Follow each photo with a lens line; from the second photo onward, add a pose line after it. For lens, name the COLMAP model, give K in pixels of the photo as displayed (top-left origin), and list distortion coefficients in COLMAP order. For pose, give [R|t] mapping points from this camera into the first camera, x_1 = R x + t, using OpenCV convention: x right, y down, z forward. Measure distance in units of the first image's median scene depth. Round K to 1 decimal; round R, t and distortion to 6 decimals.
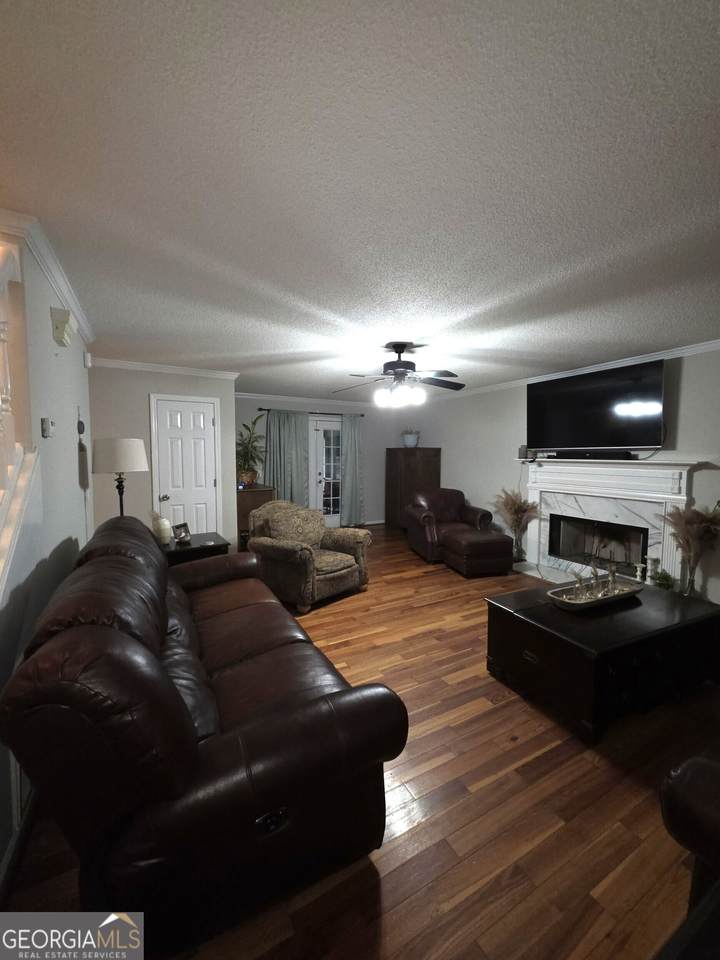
lens RADIAL K [[384.5, 0, 362.5], [0, 384.5, 479.8], [0, 0, 1]] dist [-0.000798, -0.000030]
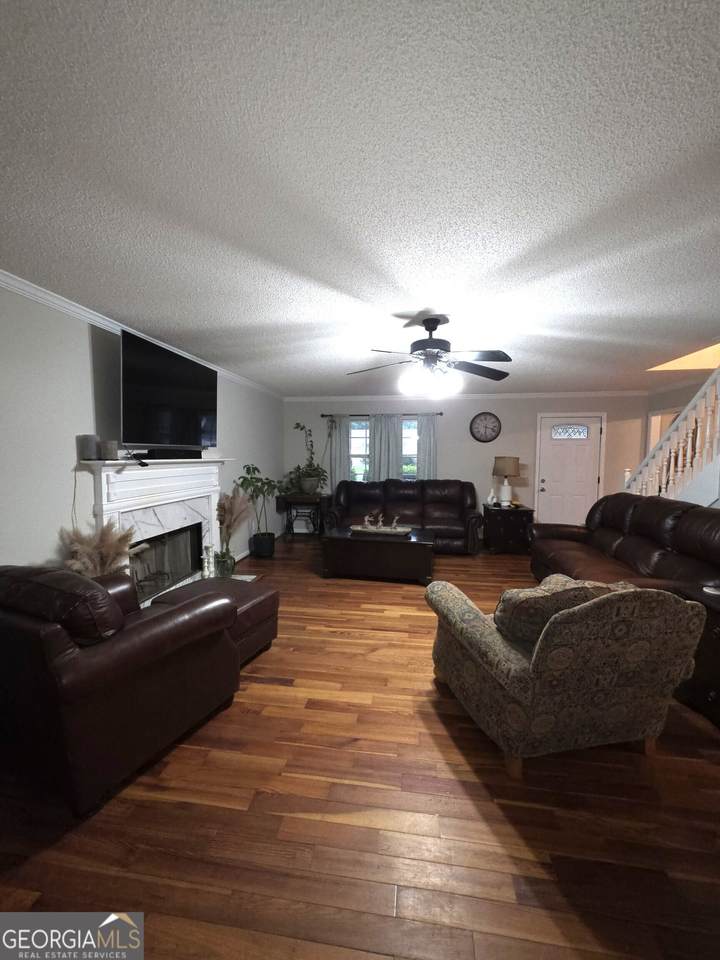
lens RADIAL K [[384.5, 0, 360.6], [0, 384.5, 477.1], [0, 0, 1]] dist [-0.000798, -0.000030]
pose [[-0.805160, -0.036474, 0.591935, -0.235129], [0.036144, 0.993234, 0.110366, -0.094903], [-0.591955, 0.110257, -0.798394, 1.484704]]
